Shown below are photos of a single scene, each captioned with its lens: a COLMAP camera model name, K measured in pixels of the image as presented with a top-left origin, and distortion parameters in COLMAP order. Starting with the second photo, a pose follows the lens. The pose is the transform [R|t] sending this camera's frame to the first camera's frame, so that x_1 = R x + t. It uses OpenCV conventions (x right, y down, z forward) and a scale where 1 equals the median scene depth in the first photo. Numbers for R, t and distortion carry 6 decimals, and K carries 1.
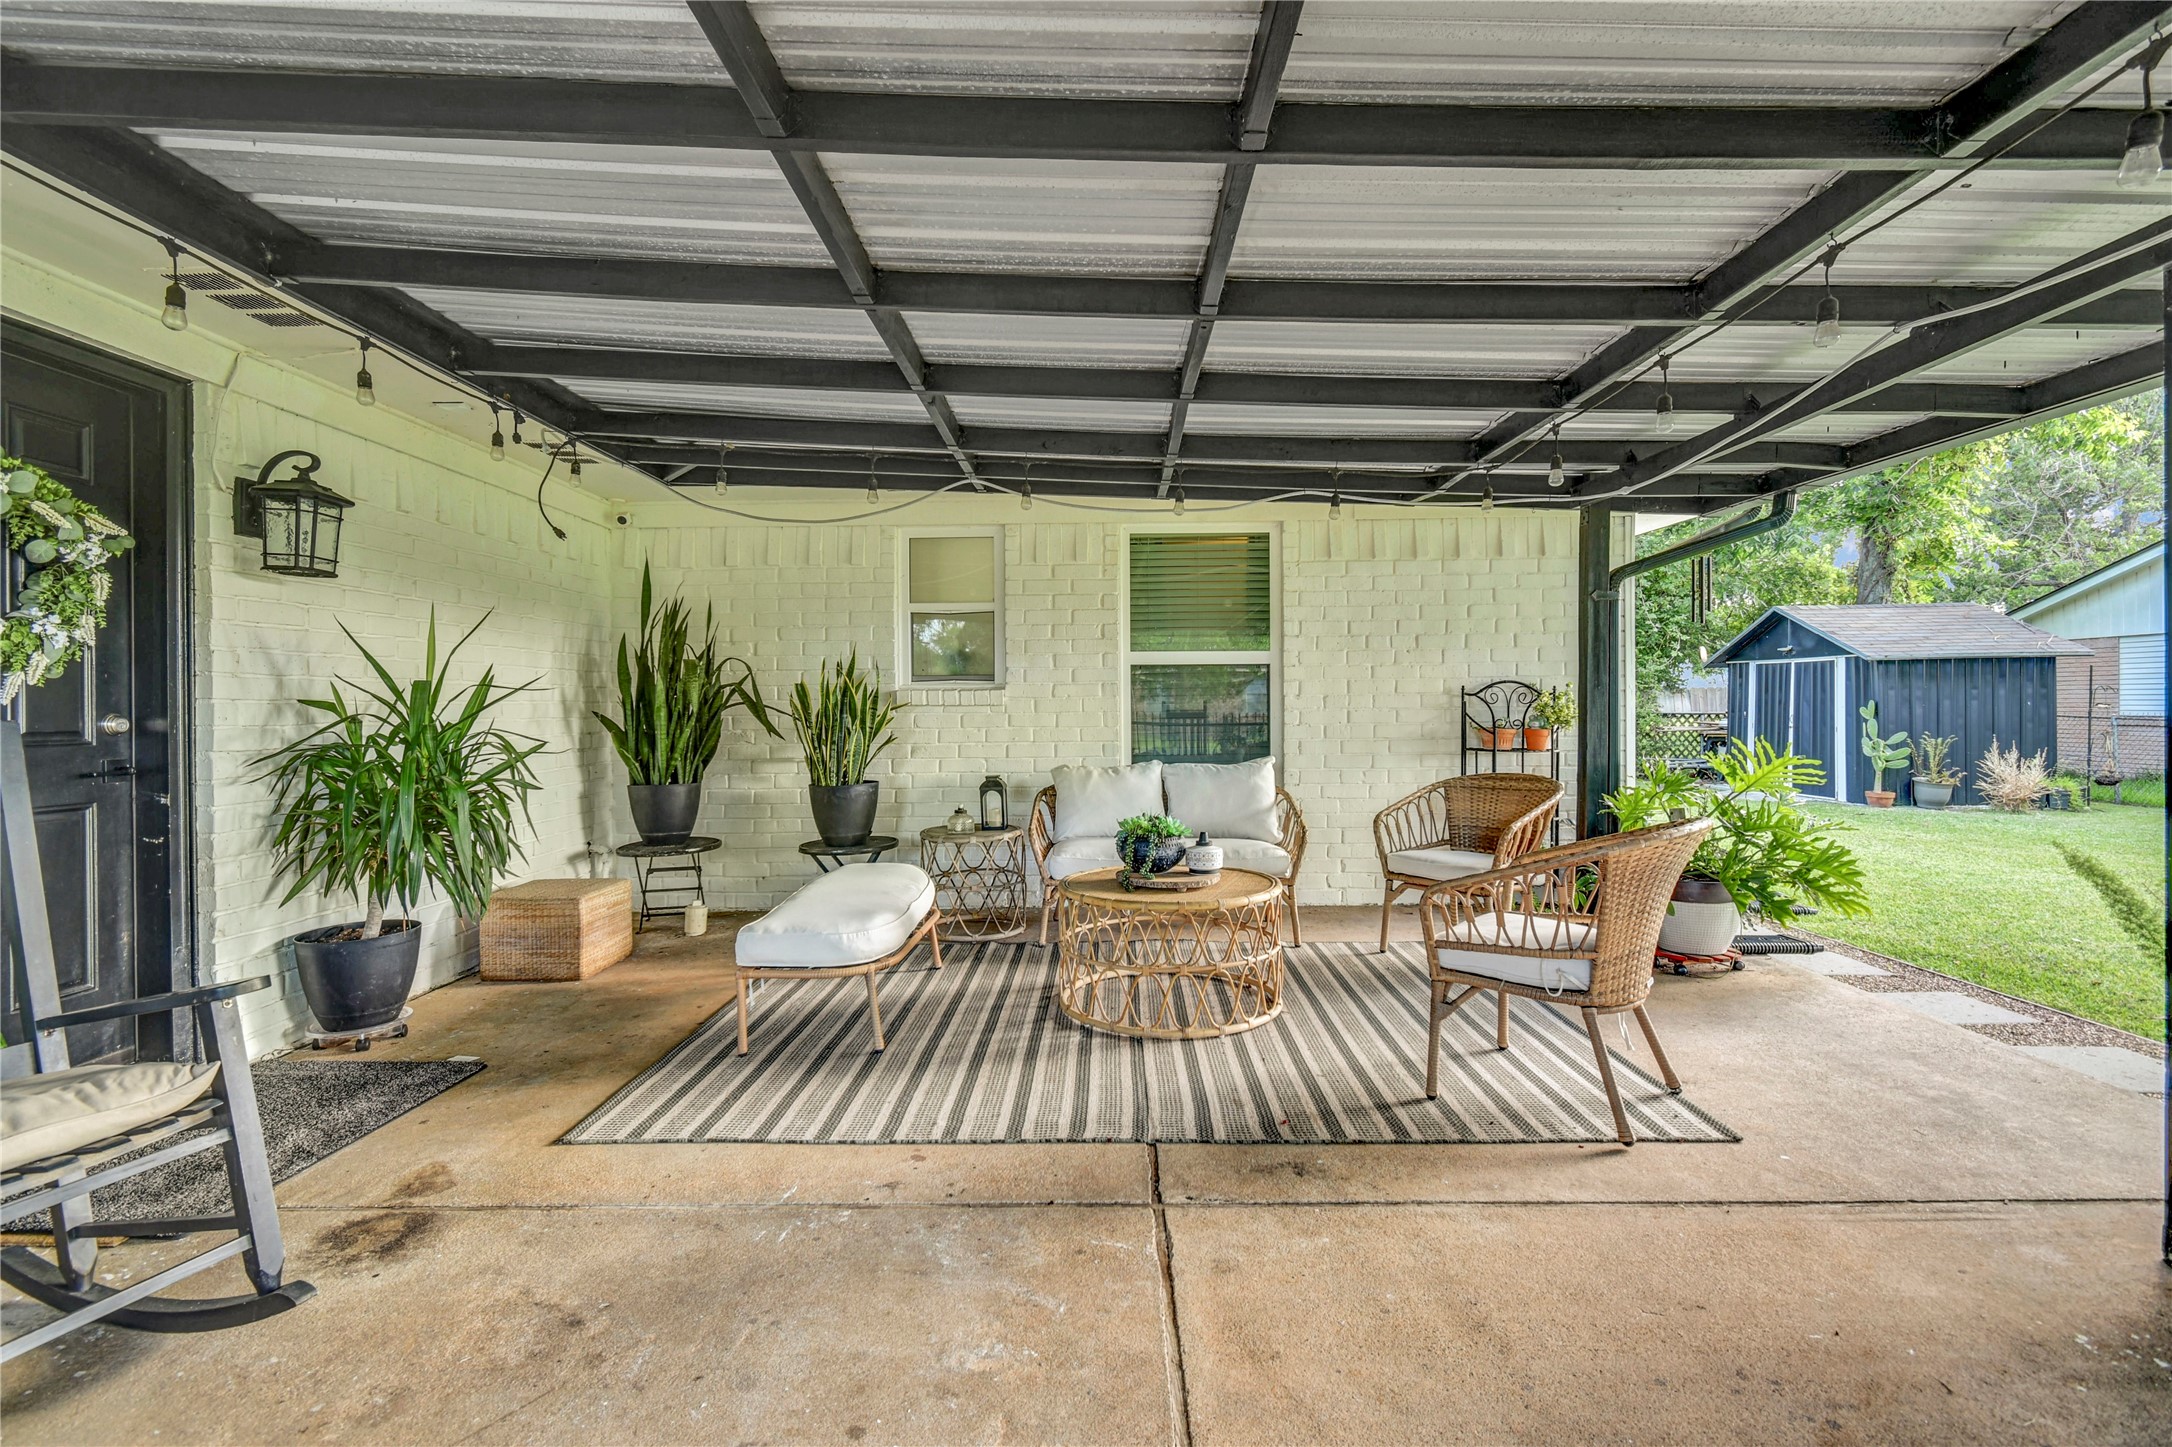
lens RADIAL K [[974.2, 0, 1082.9], [0, 974.2, 718.9], [0, 0, 1]] dist [-0.000025, 0.000543]
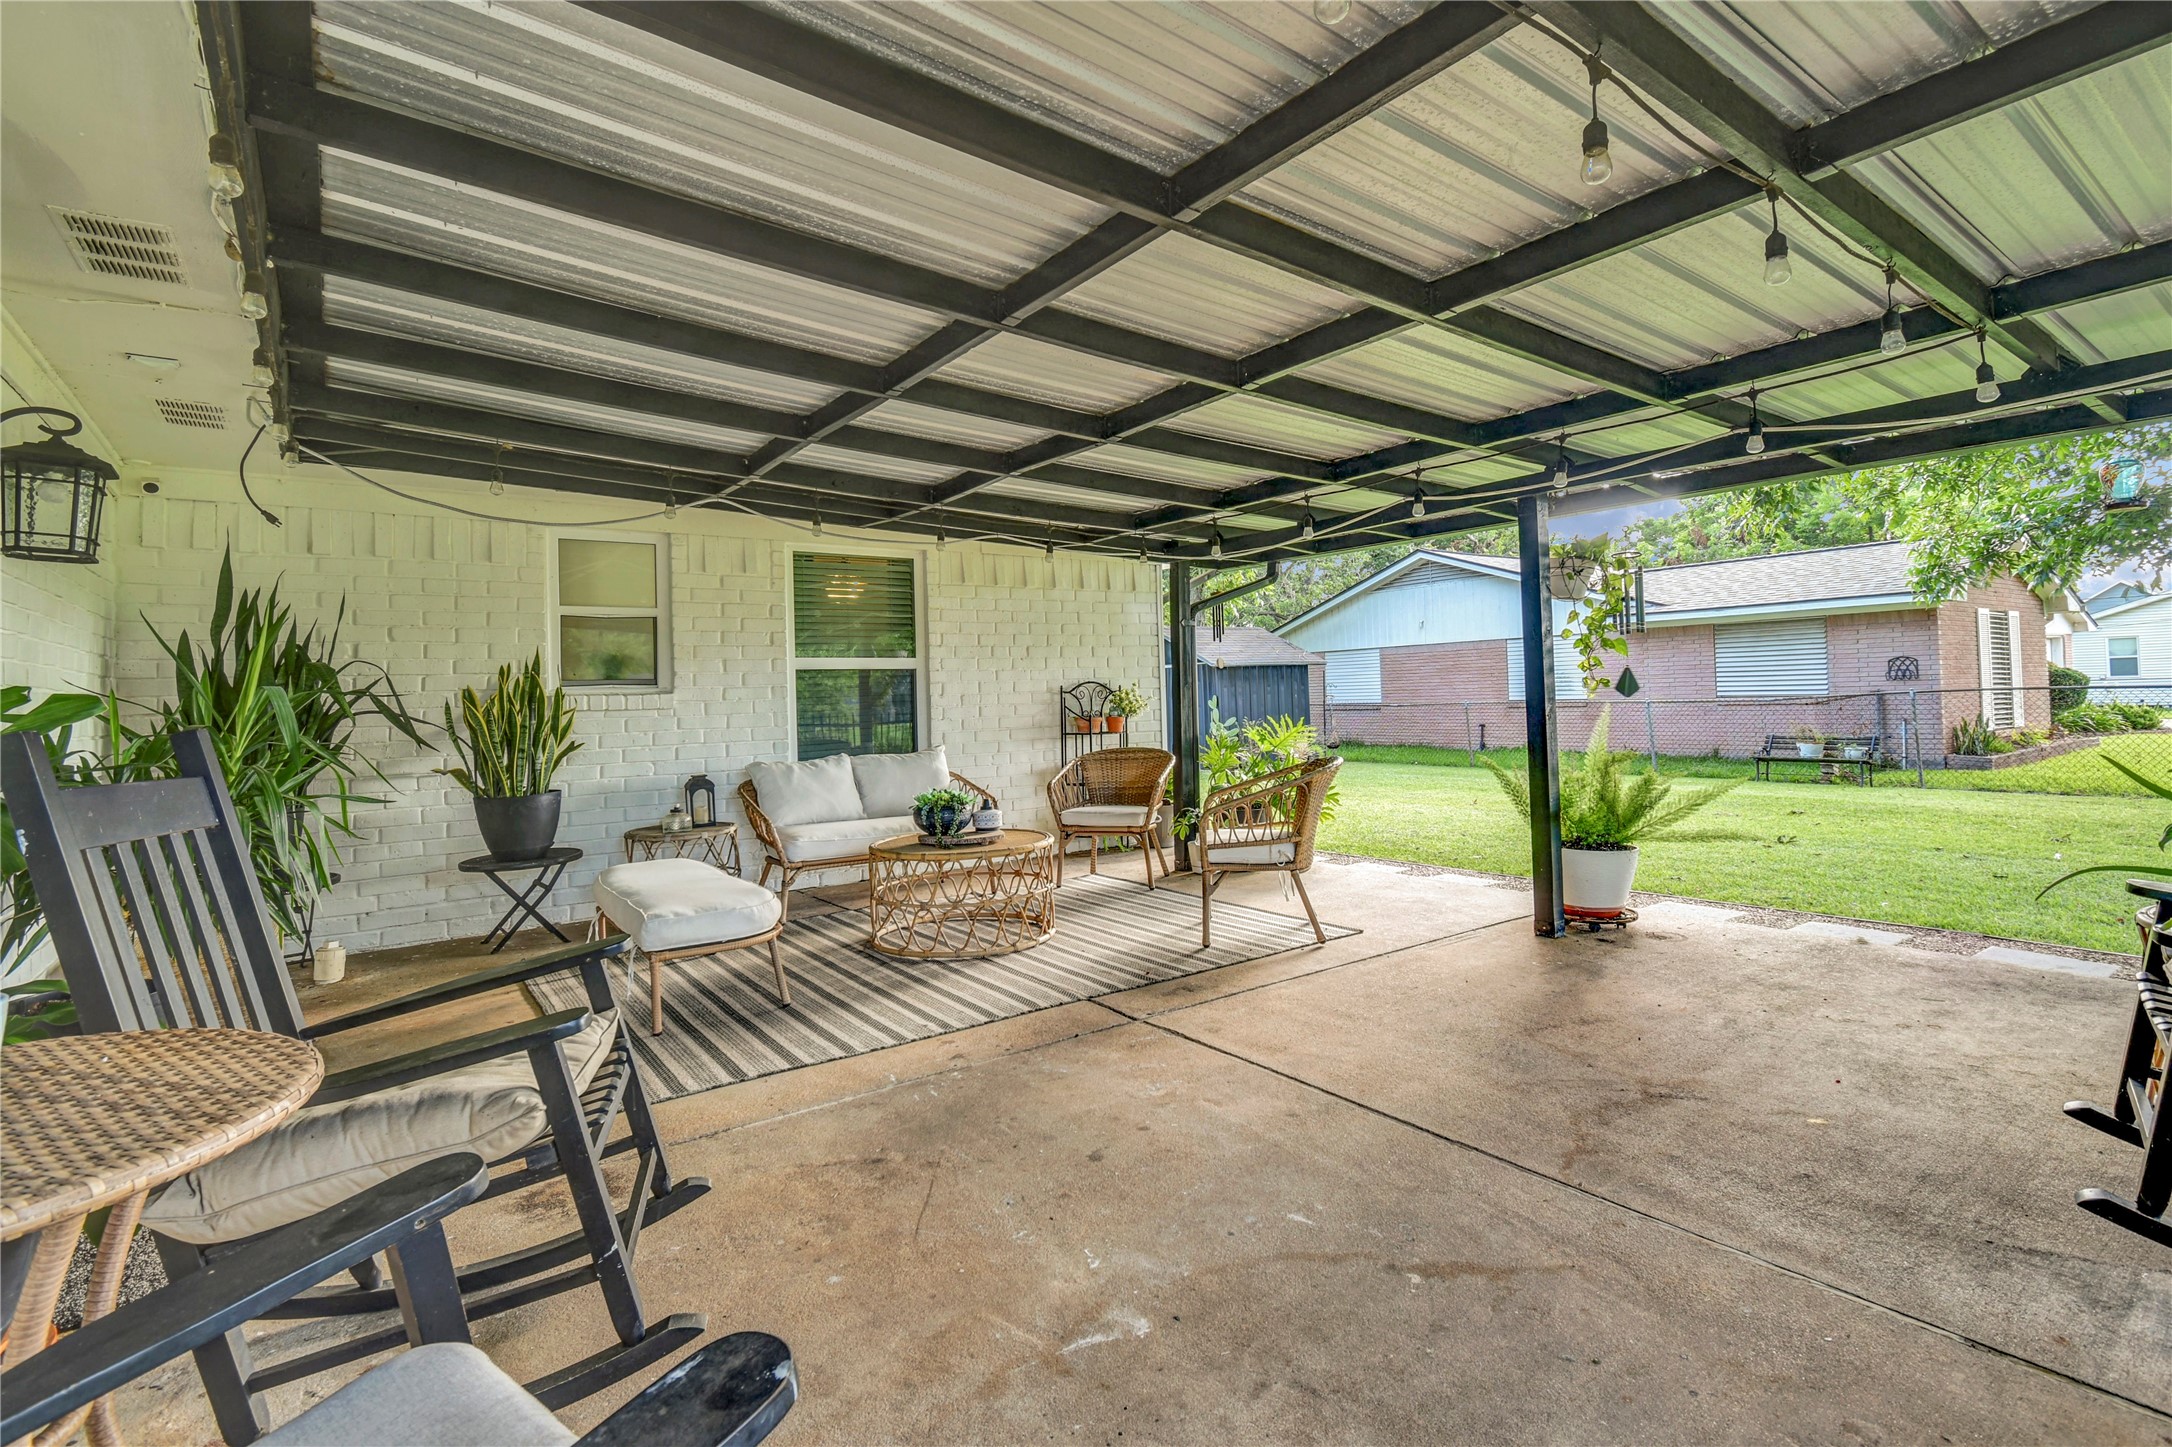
lens RADIAL K [[959.1, 0, 1086.7], [0, 959.1, 690.6], [0, 0, 1]] dist [-0.001444, -0.000281]
pose [[0.826735, -0.011192, 0.562480, -0.412826], [0.029776, 0.999271, -0.023880, 0.005516], [-0.561803, 0.036491, 0.826466, -0.111836]]
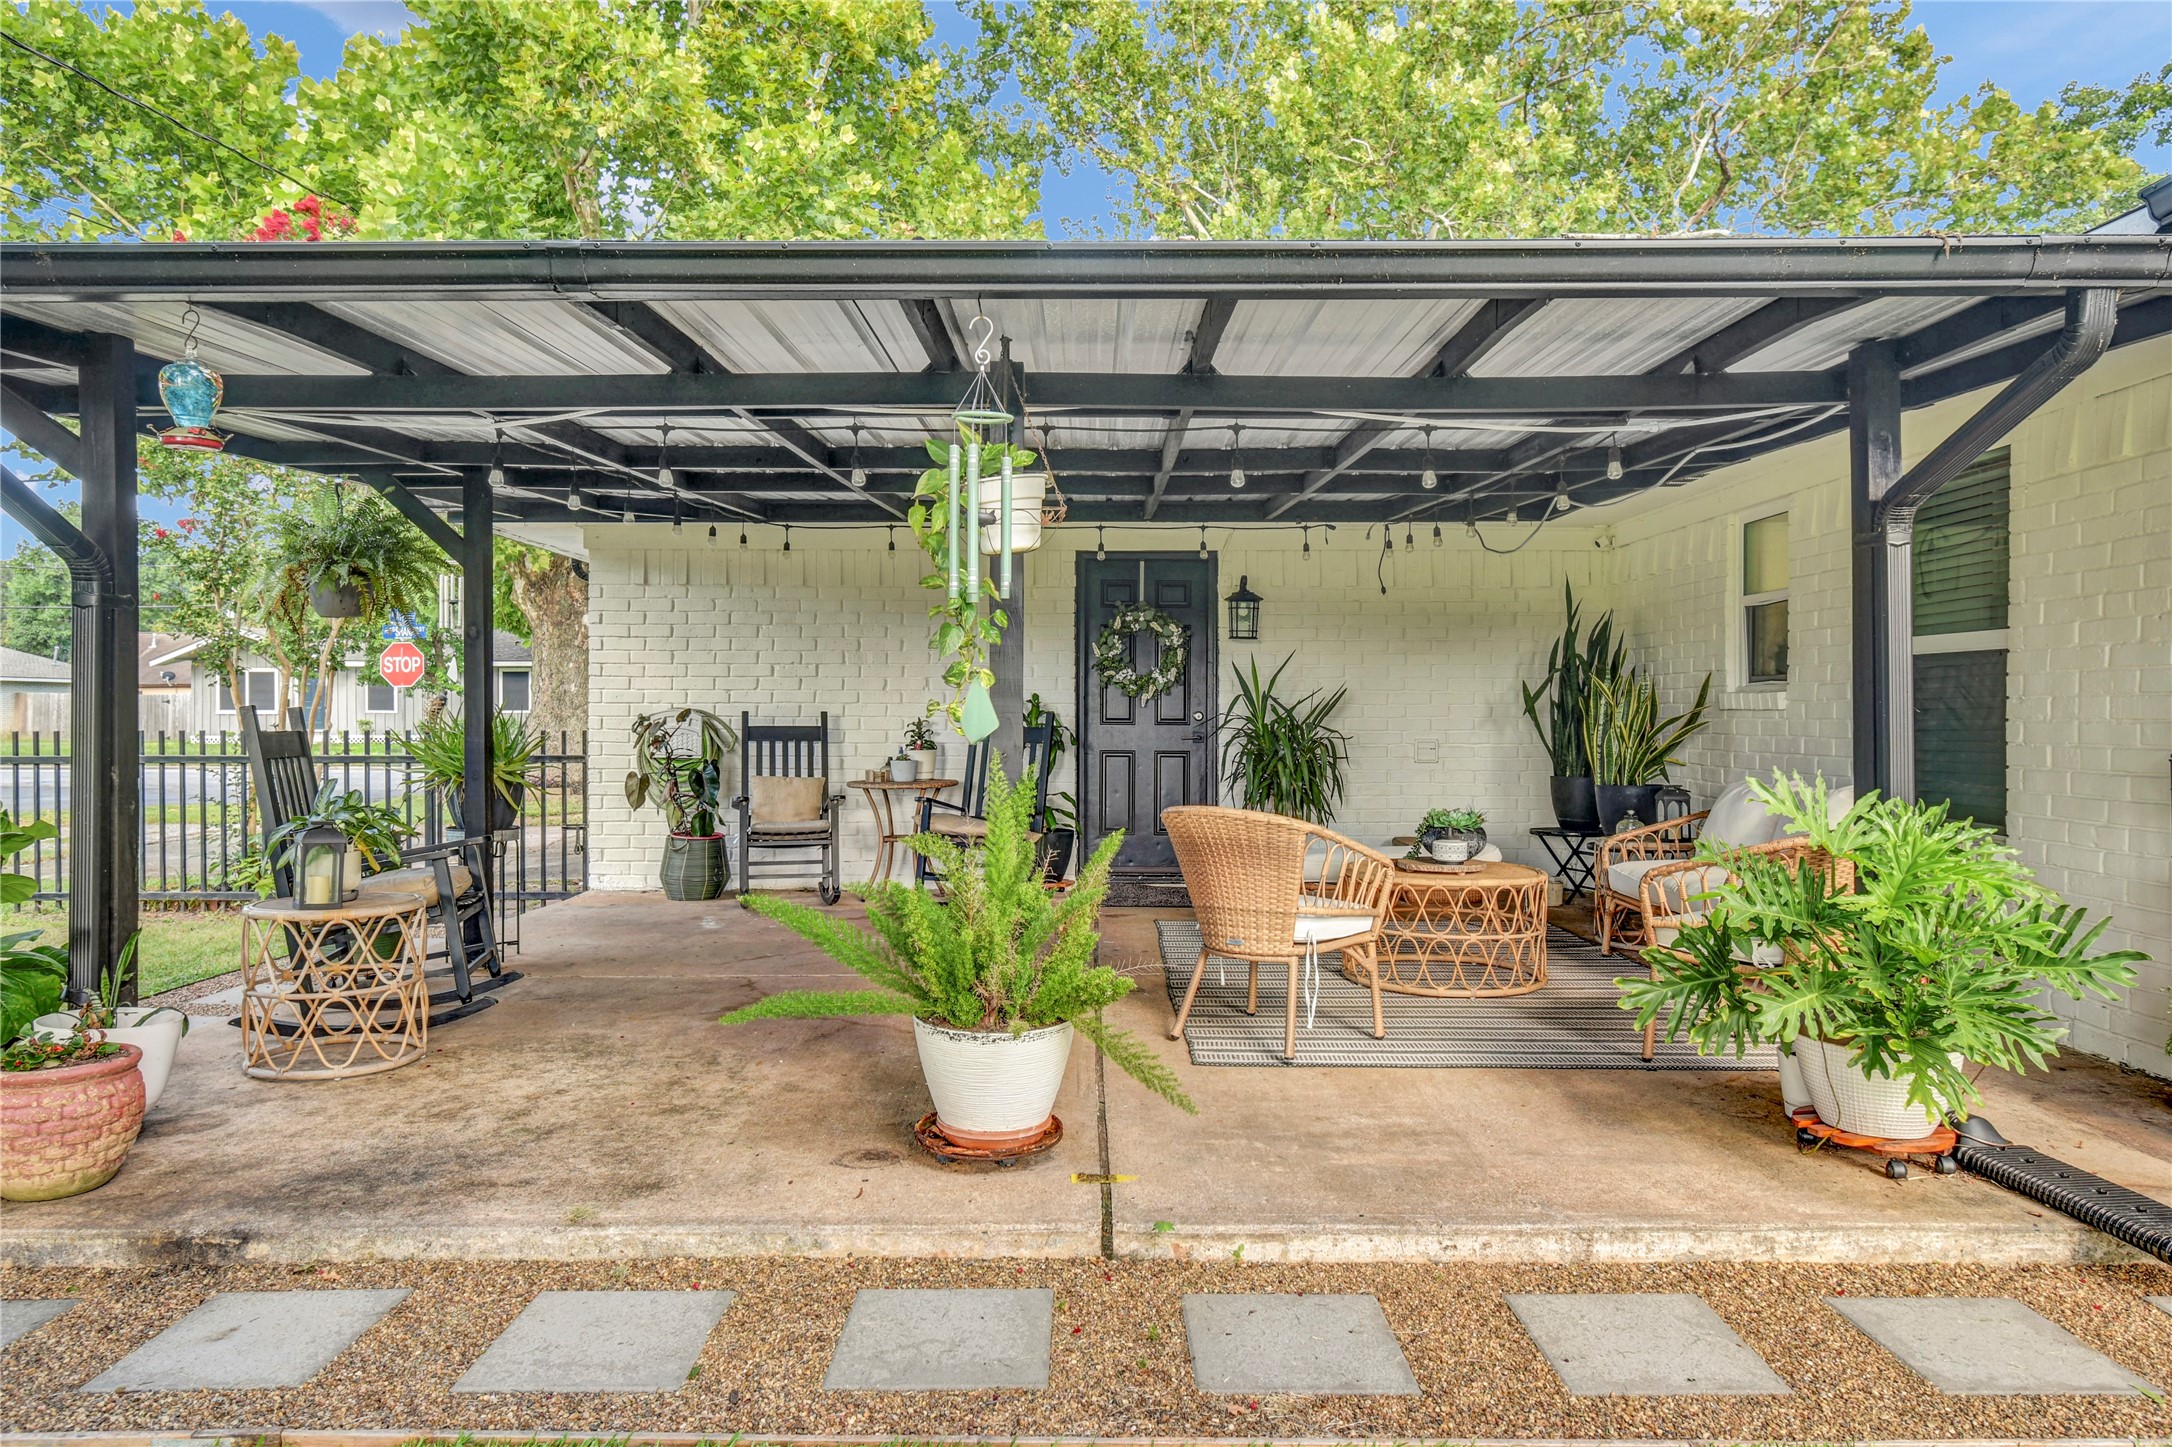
lens RADIAL K [[1402.4, 0, 1086.0], [0, 1402.4, 723.5], [0, 0, 1]] dist [-0.003443, -0.000758]
pose [[0.005629, 0.019220, -0.999799, 1.384220], [-0.009400, 0.999772, 0.019166, -0.023099], [0.999940, 0.009291, 0.005808, 0.470888]]
